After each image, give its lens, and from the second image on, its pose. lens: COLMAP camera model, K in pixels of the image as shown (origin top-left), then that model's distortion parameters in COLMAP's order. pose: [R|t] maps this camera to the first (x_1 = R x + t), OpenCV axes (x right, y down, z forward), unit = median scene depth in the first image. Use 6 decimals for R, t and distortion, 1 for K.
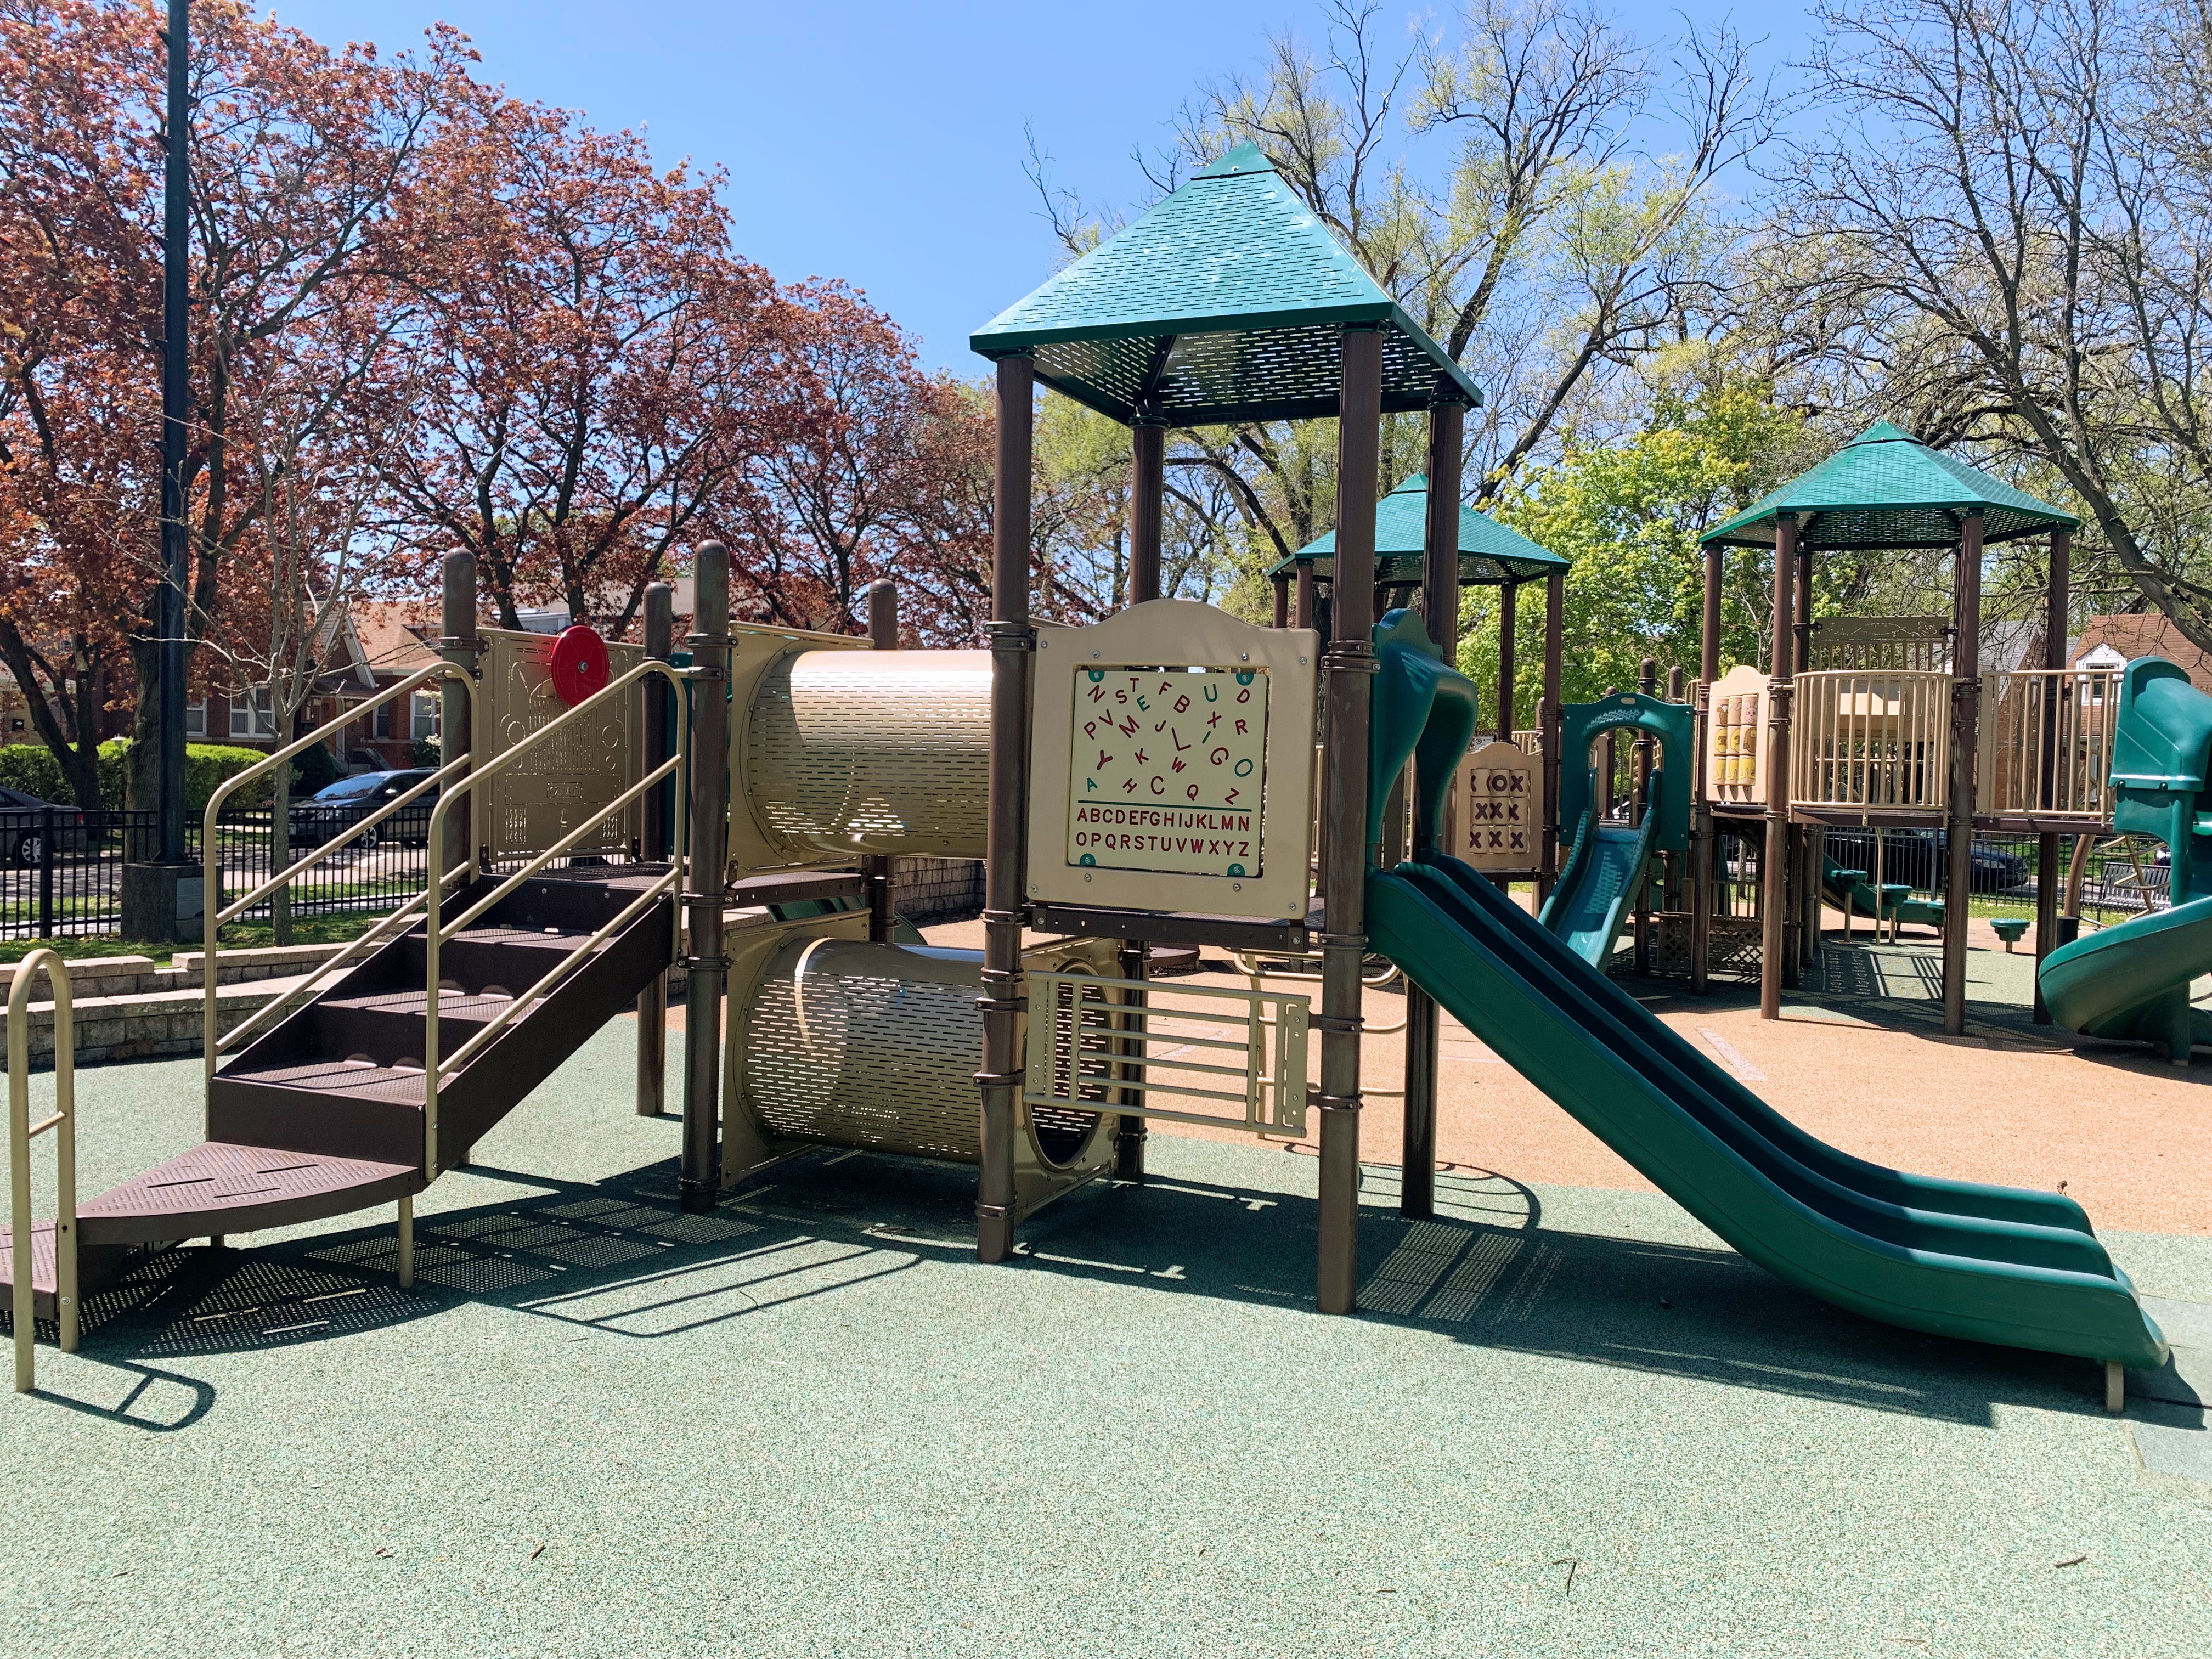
lens RADIAL K [[1662.3, 0, 1056.2], [0, 1662.3, 830.8], [0, 0, 1]] dist [0.008092, -0.004486]
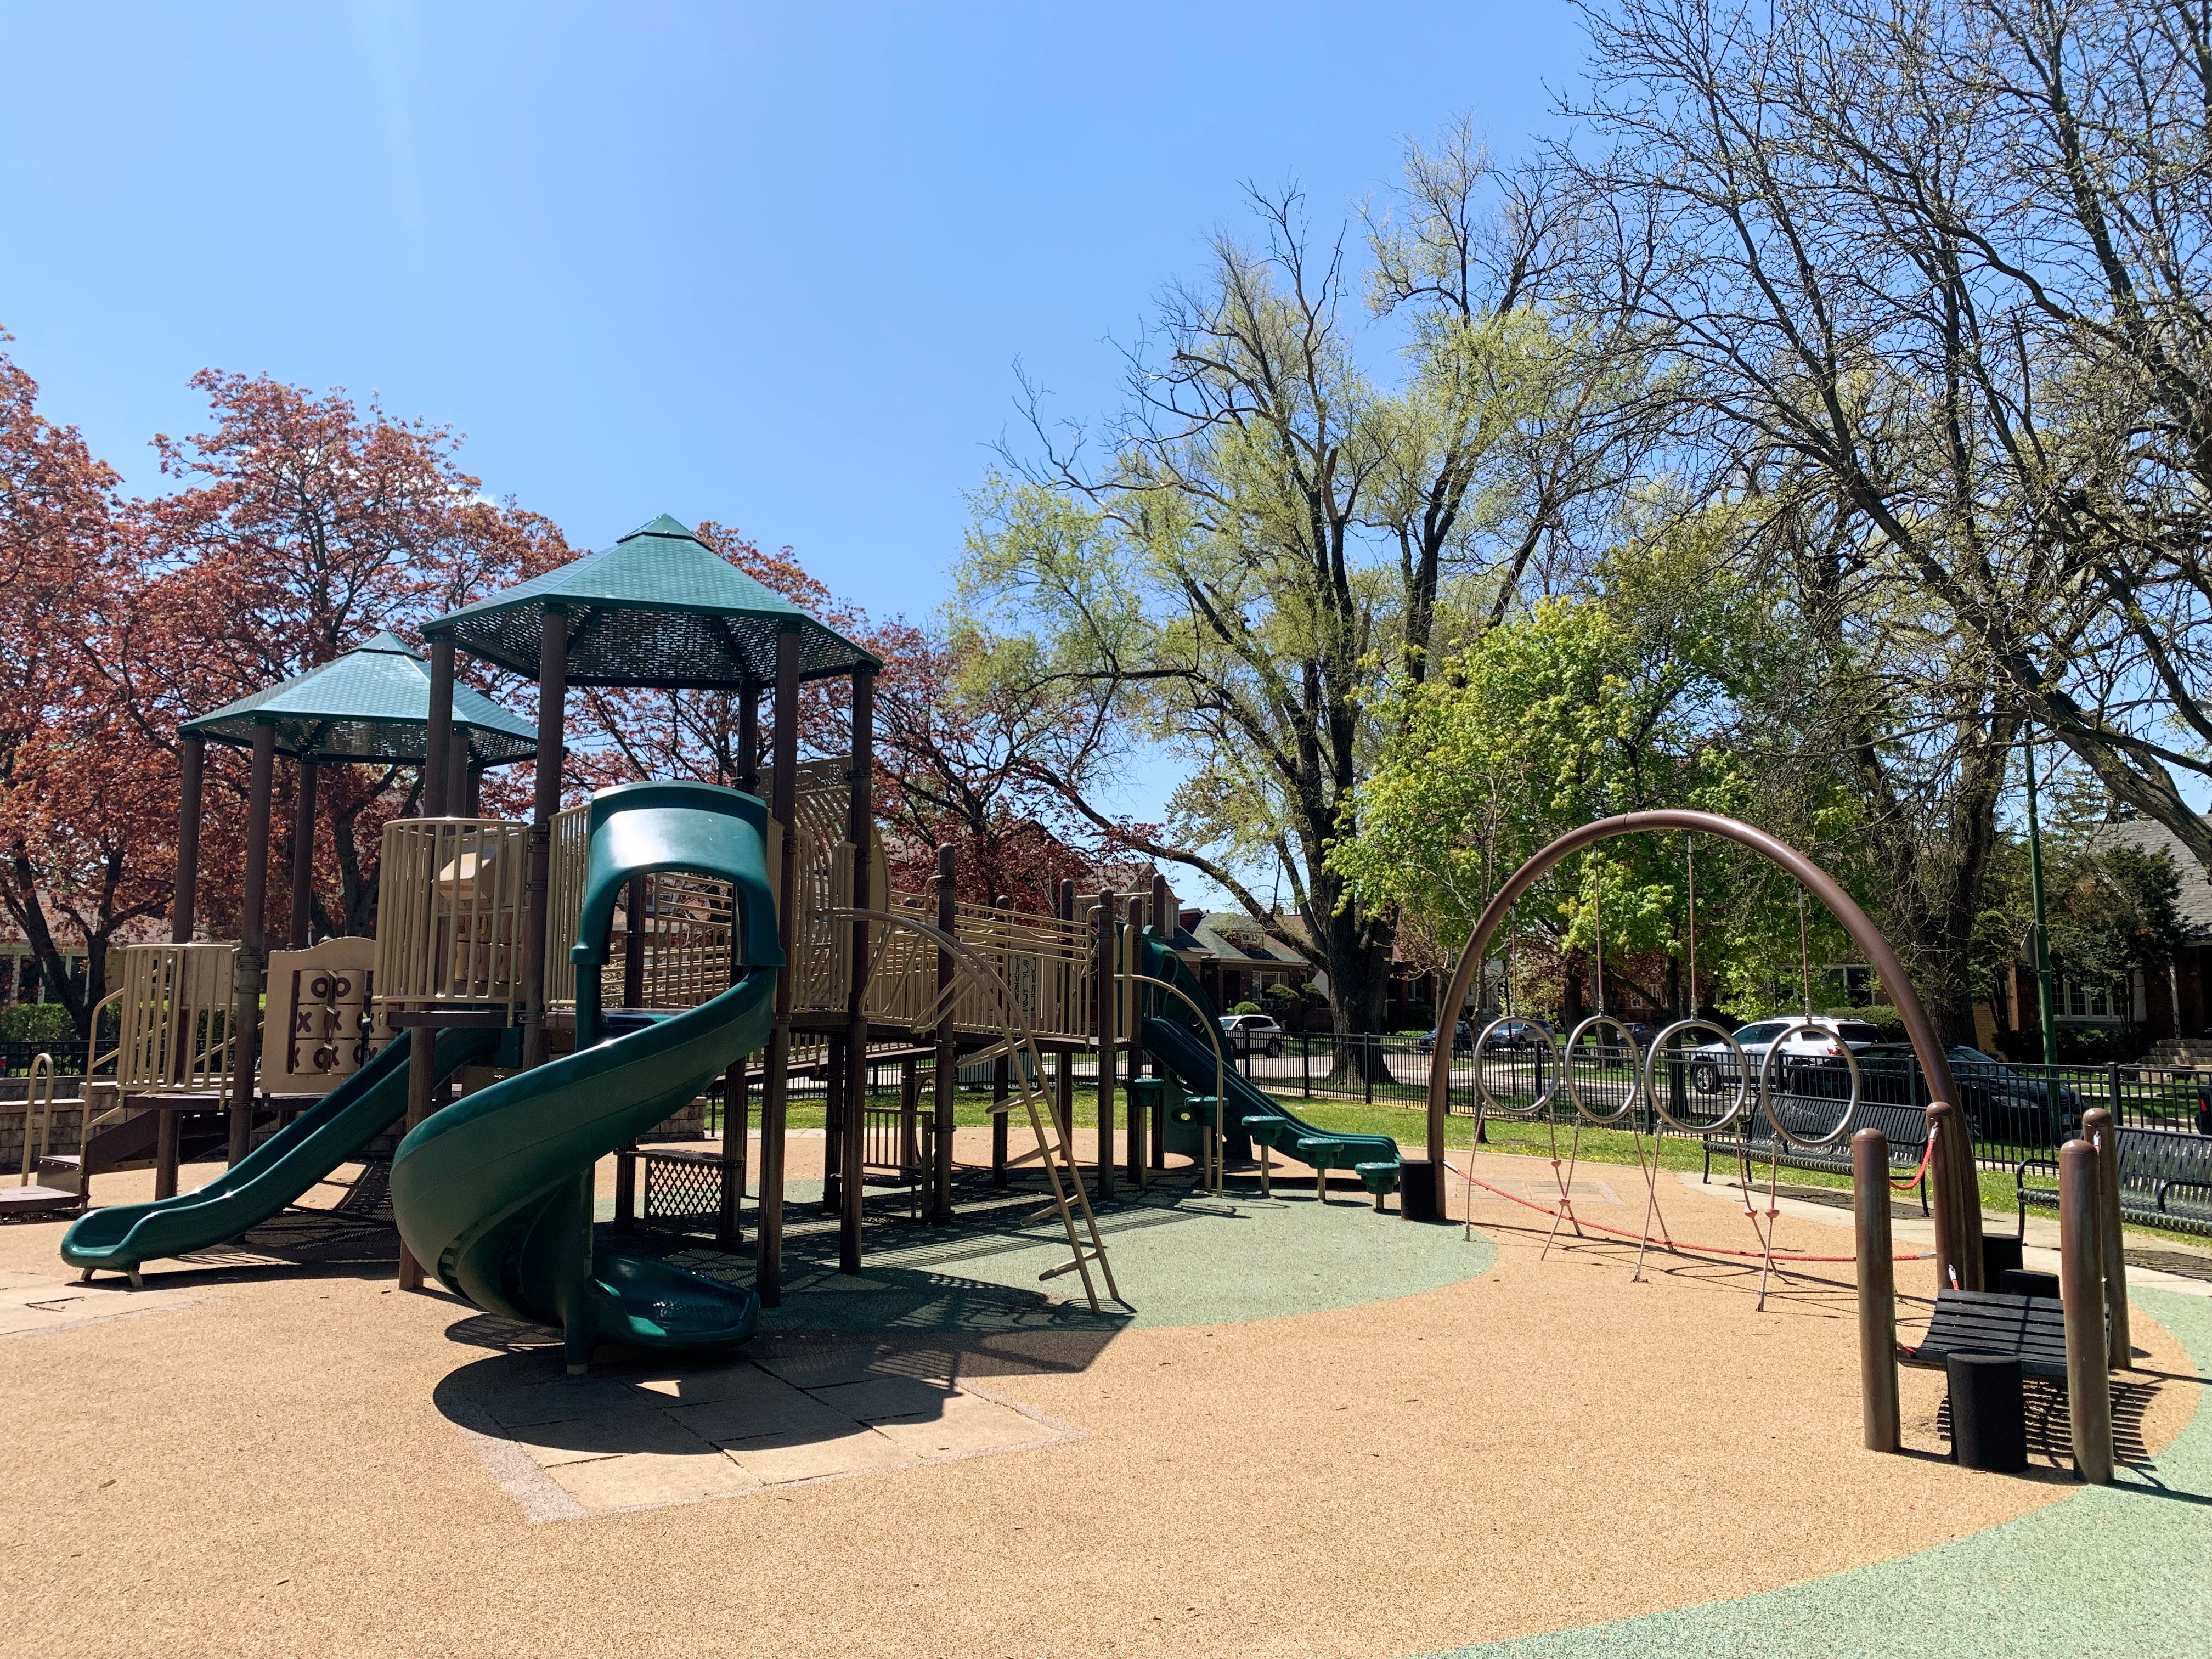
lens RADIAL K [[1679.3, 0, 1106.0], [0, 1679.3, 829.5], [0, 0, 1]] dist [0.008621, -0.000244]
pose [[0.960605, -0.050622, -0.273269, 0.423743], [0.007973, 0.987886, -0.154975, 0.013042], [0.277804, 0.146691, 0.949372, 0.146888]]
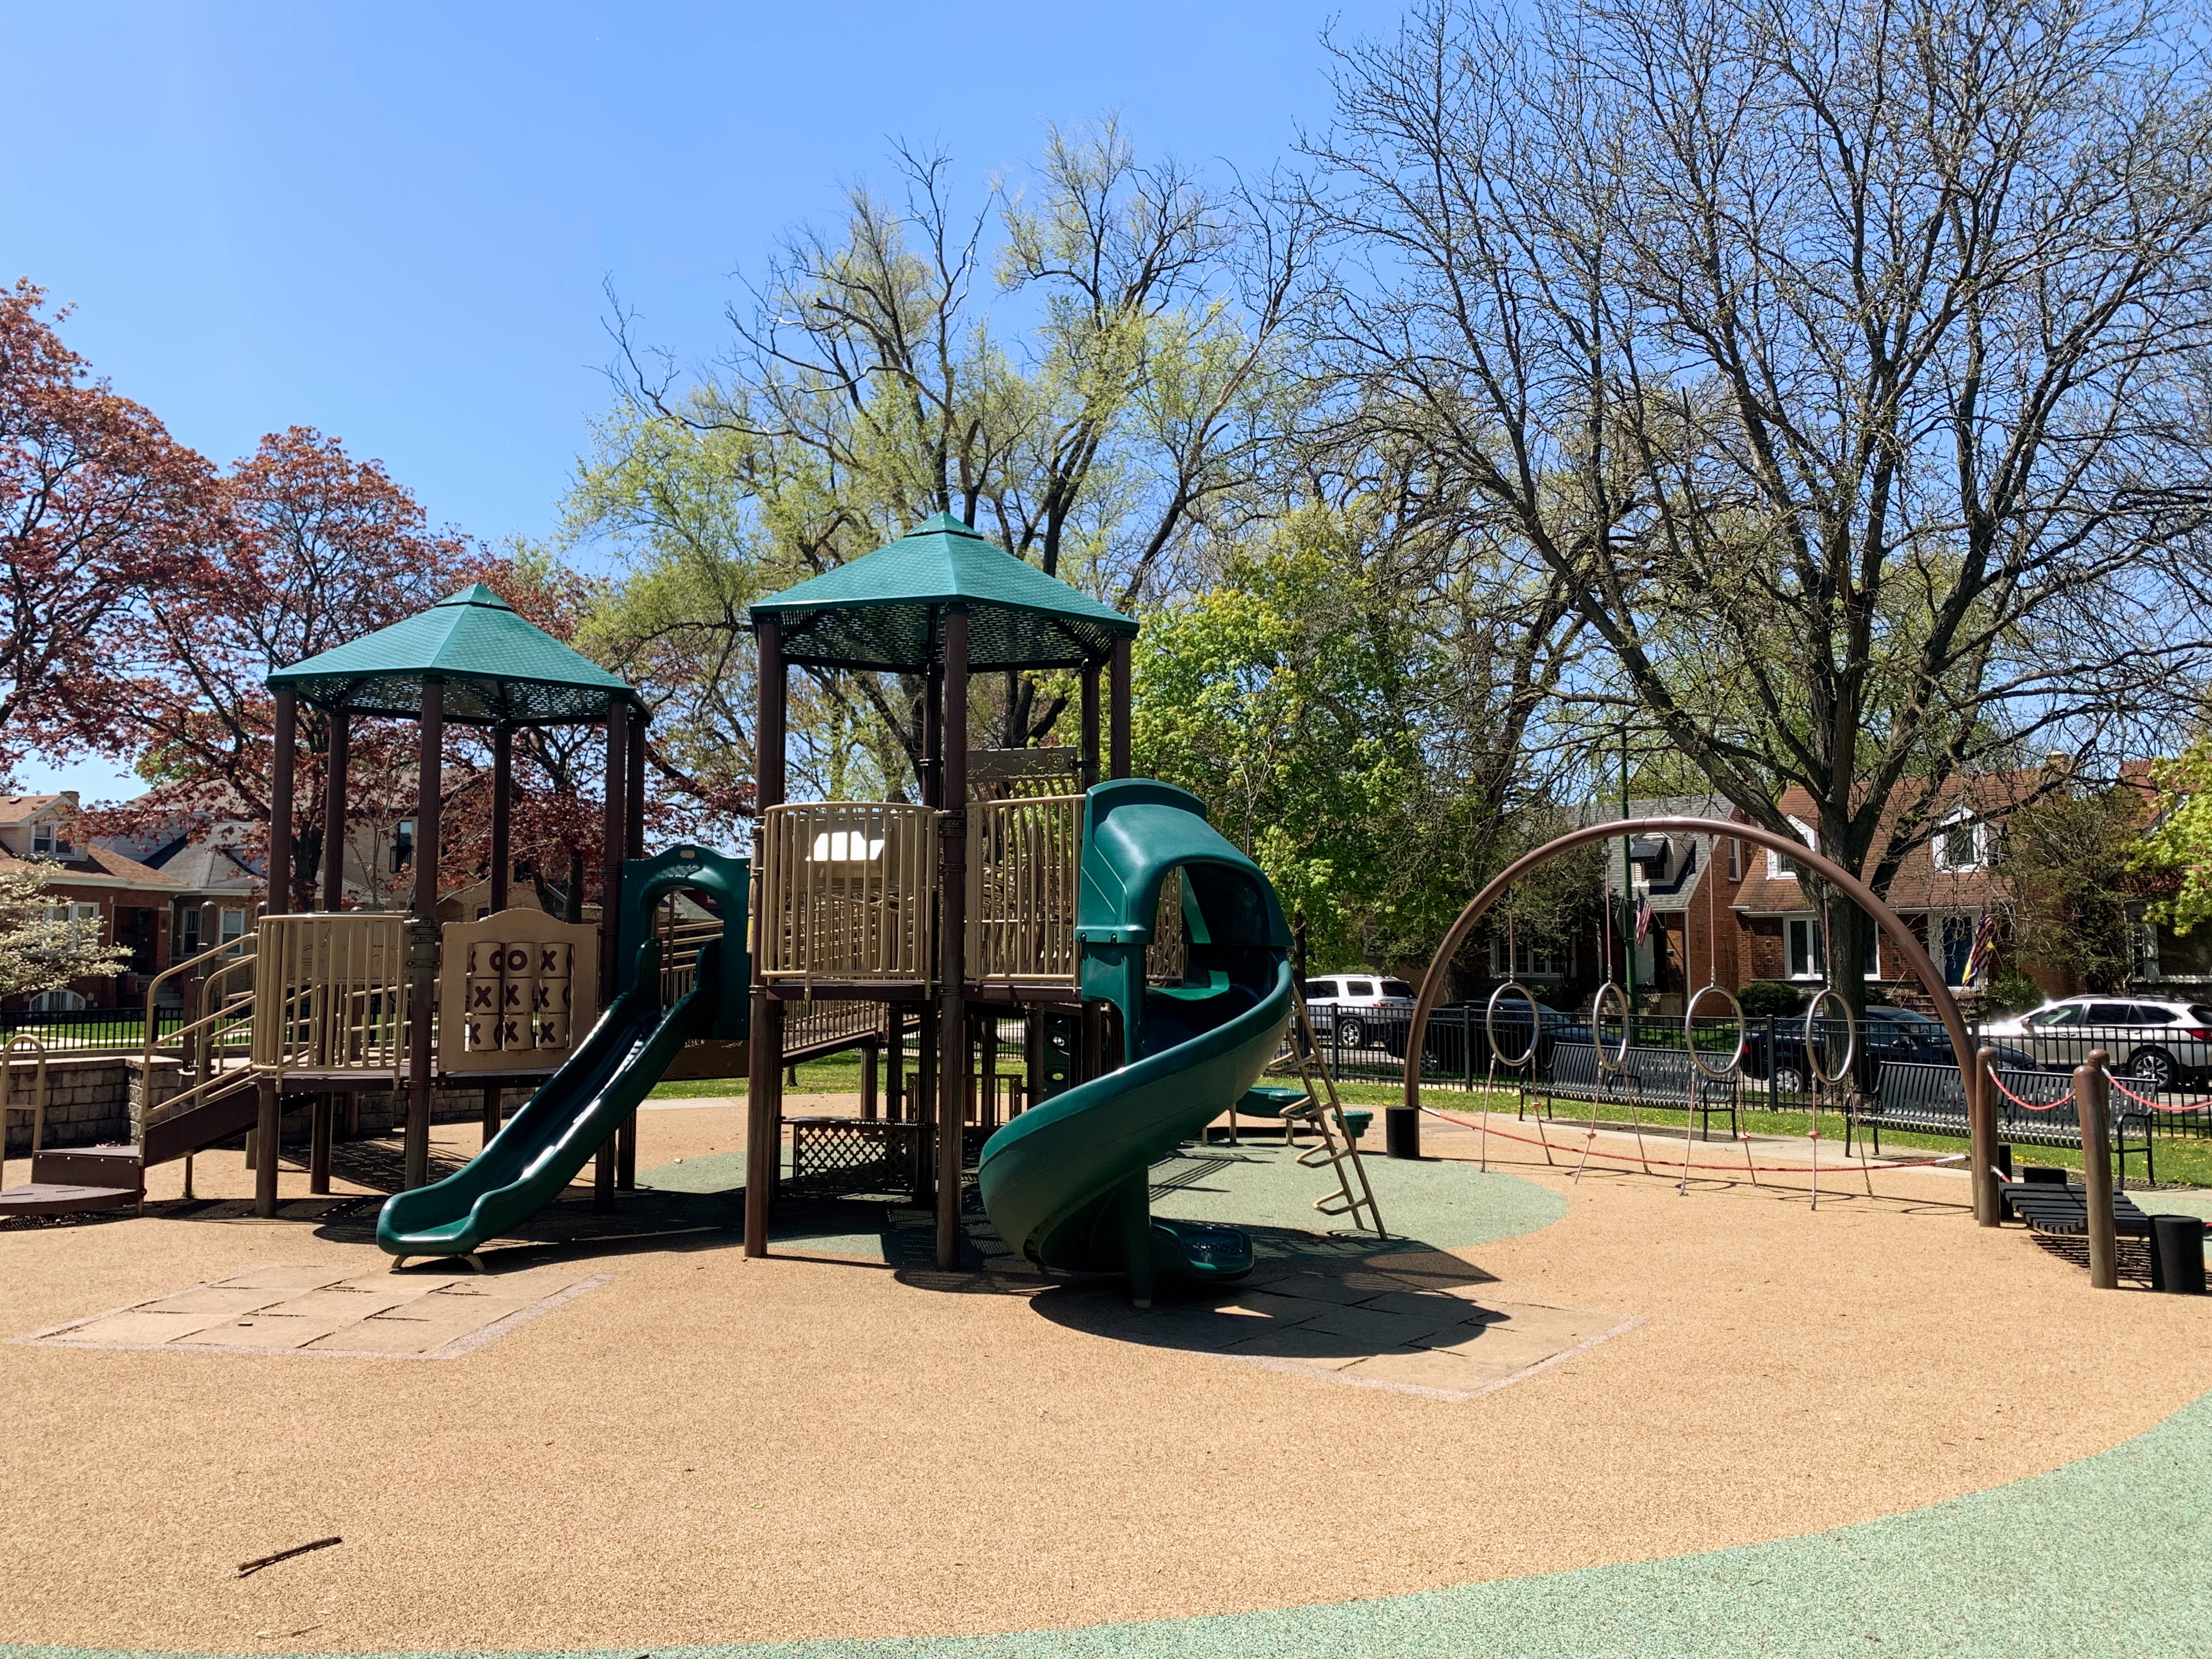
lens RADIAL K [[1710.5, 0, 1112.8], [0, 1710.5, 863.2], [0, 0, 1]] dist [0.021121, -0.003959]
pose [[0.996669, -0.018417, 0.079447, 0.260966], [0.026511, 0.994425, -0.102058, 0.008772], [-0.077124, 0.103824, 0.991601, 0.085228]]
